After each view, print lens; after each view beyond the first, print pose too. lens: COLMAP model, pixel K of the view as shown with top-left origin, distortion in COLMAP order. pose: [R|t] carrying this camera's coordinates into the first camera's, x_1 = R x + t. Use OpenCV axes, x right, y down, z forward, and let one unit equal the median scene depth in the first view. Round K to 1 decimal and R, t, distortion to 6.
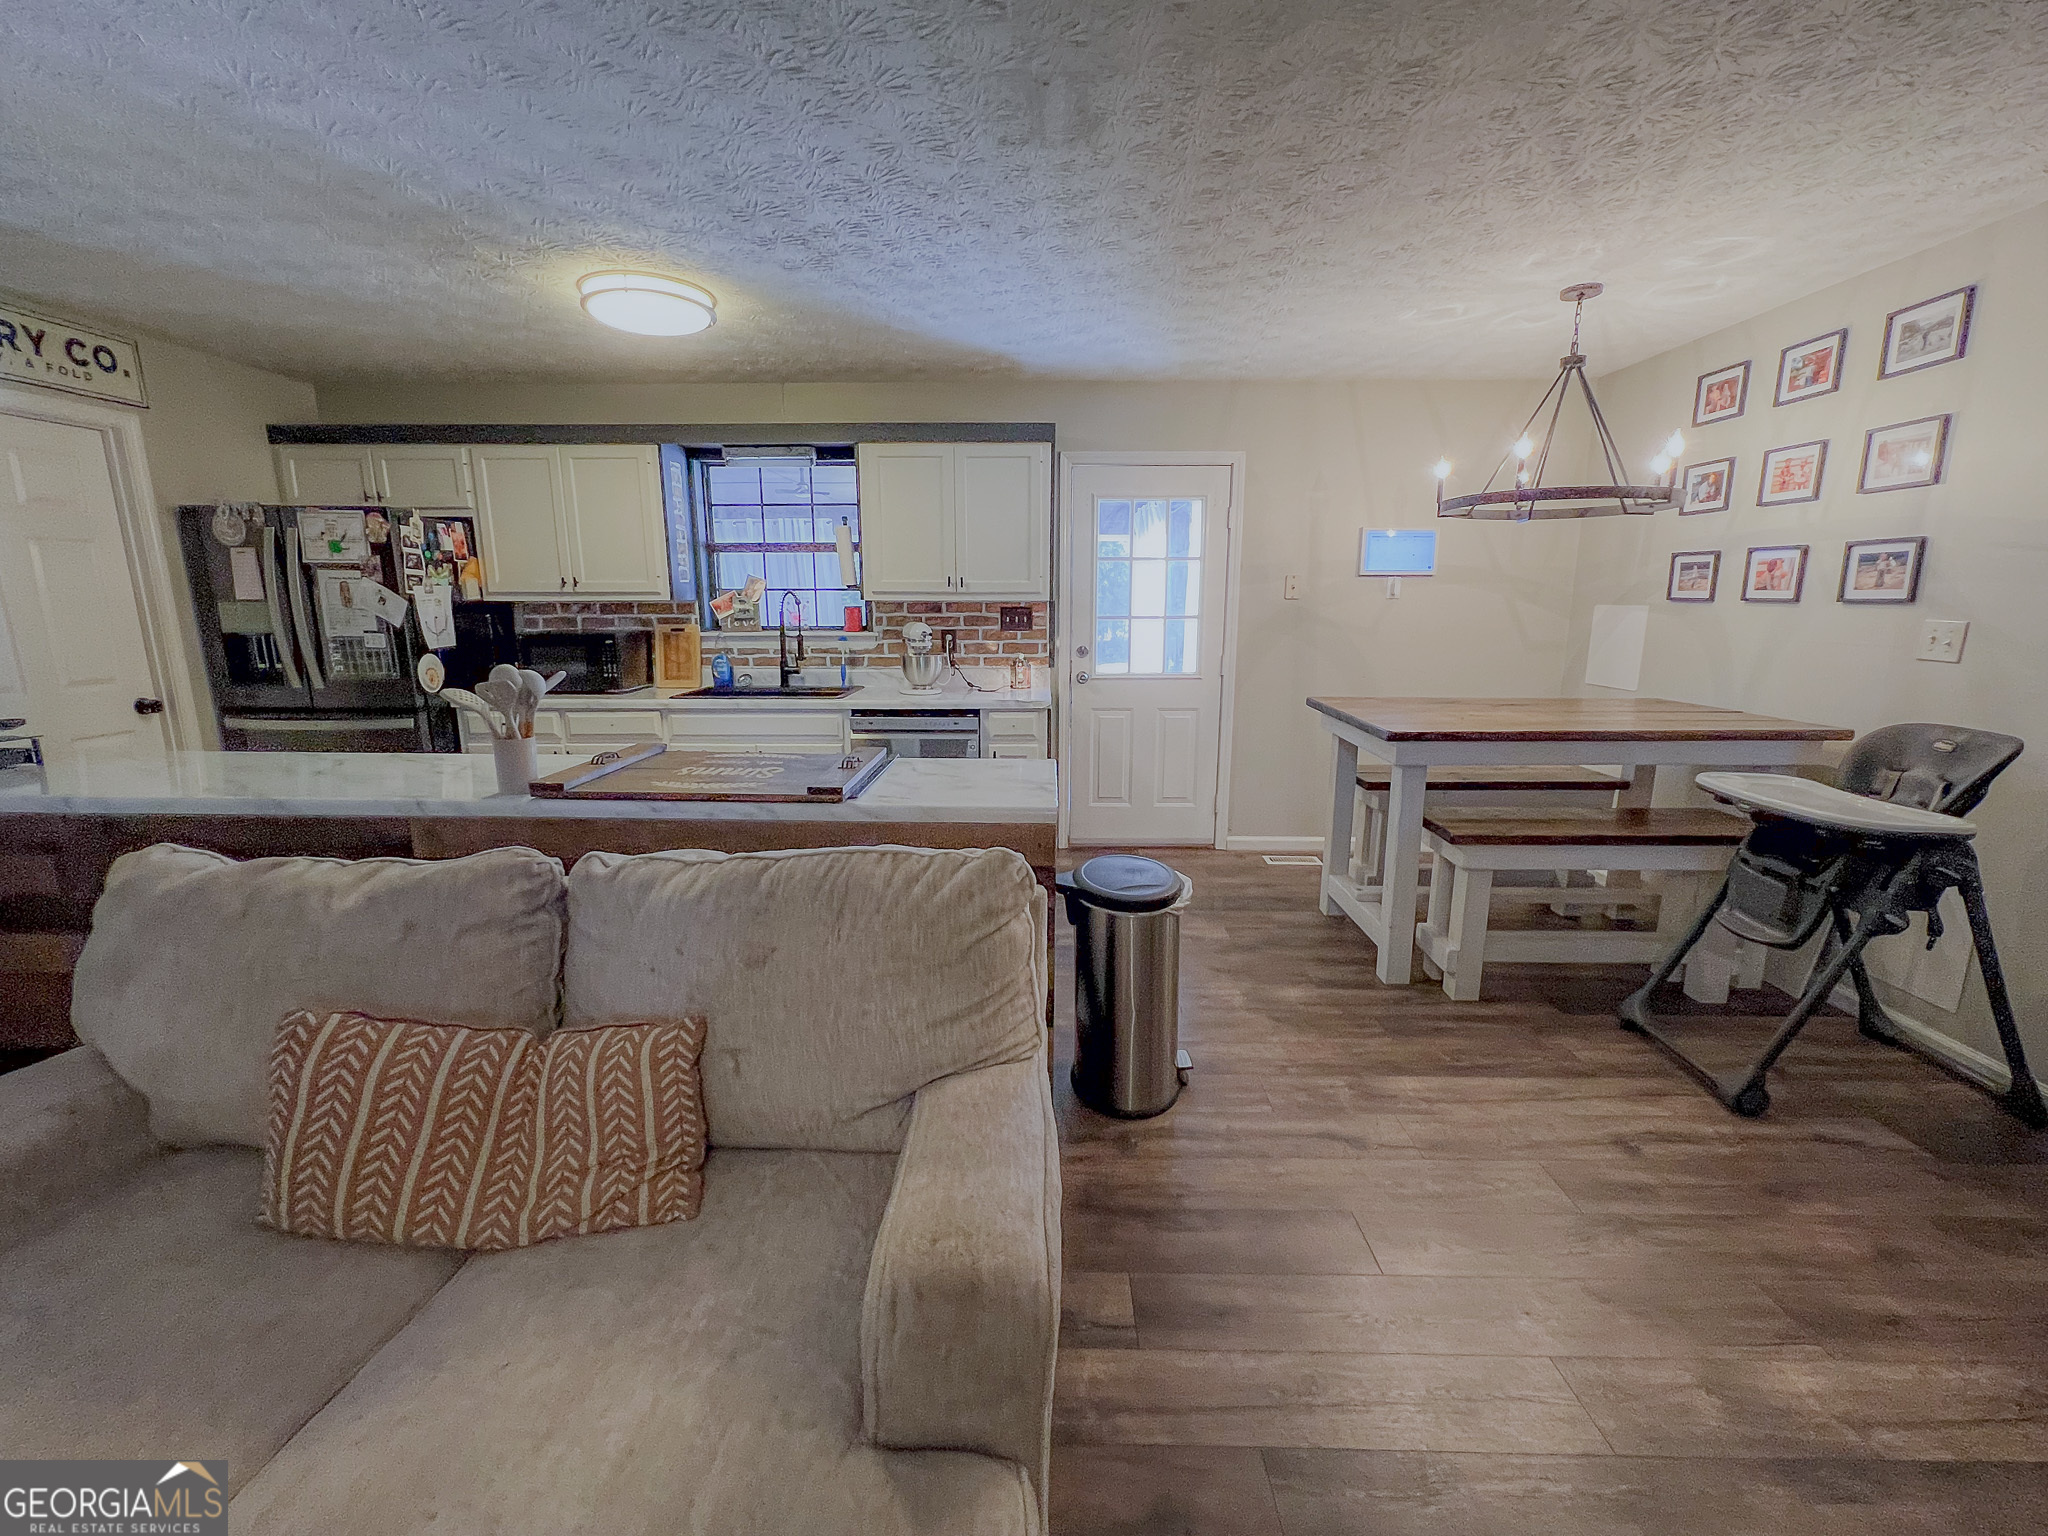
lens RADIAL K [[851.5, 0, 1024.0], [0, 851.5, 768.0], [0, 0, 1]] dist [-0.000592, 0.000496]
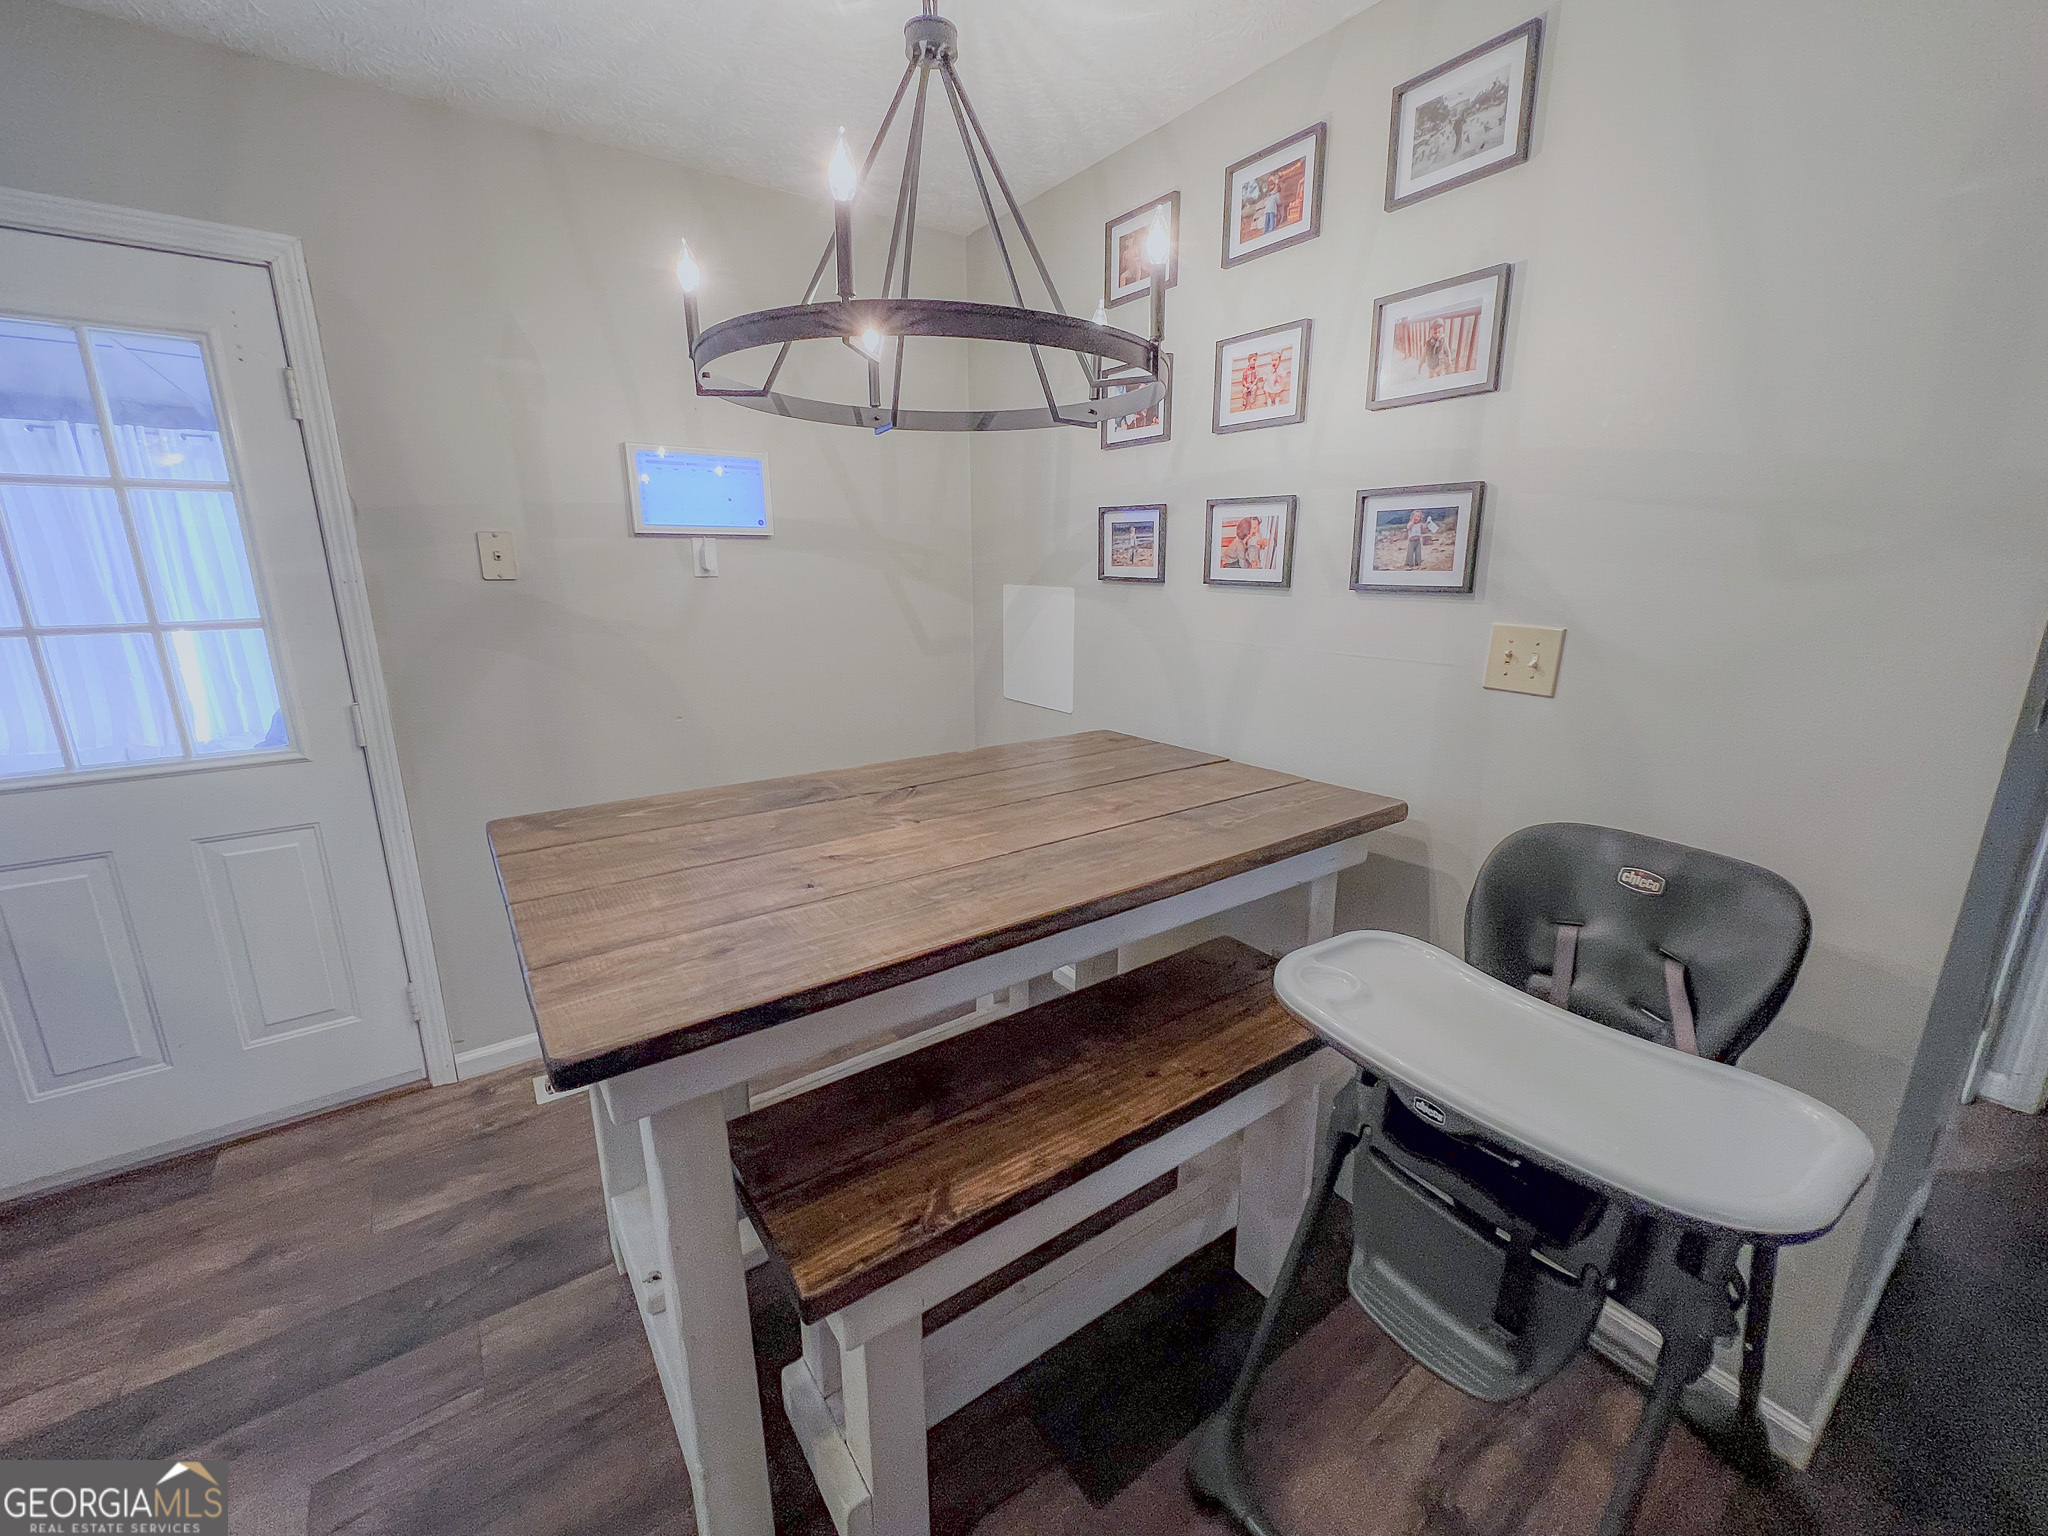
lens RADIAL K [[841.0, 0, 1022.9], [0, 841.0, 770.5], [0, 0, 1]] dist [-0.000054, -0.000172]
pose [[0.799387, -0.145616, 0.582903, 0.375323], [0.116604, 0.989340, 0.087240, -0.140566], [-0.589393, -0.001770, 0.807845, 0.622142]]
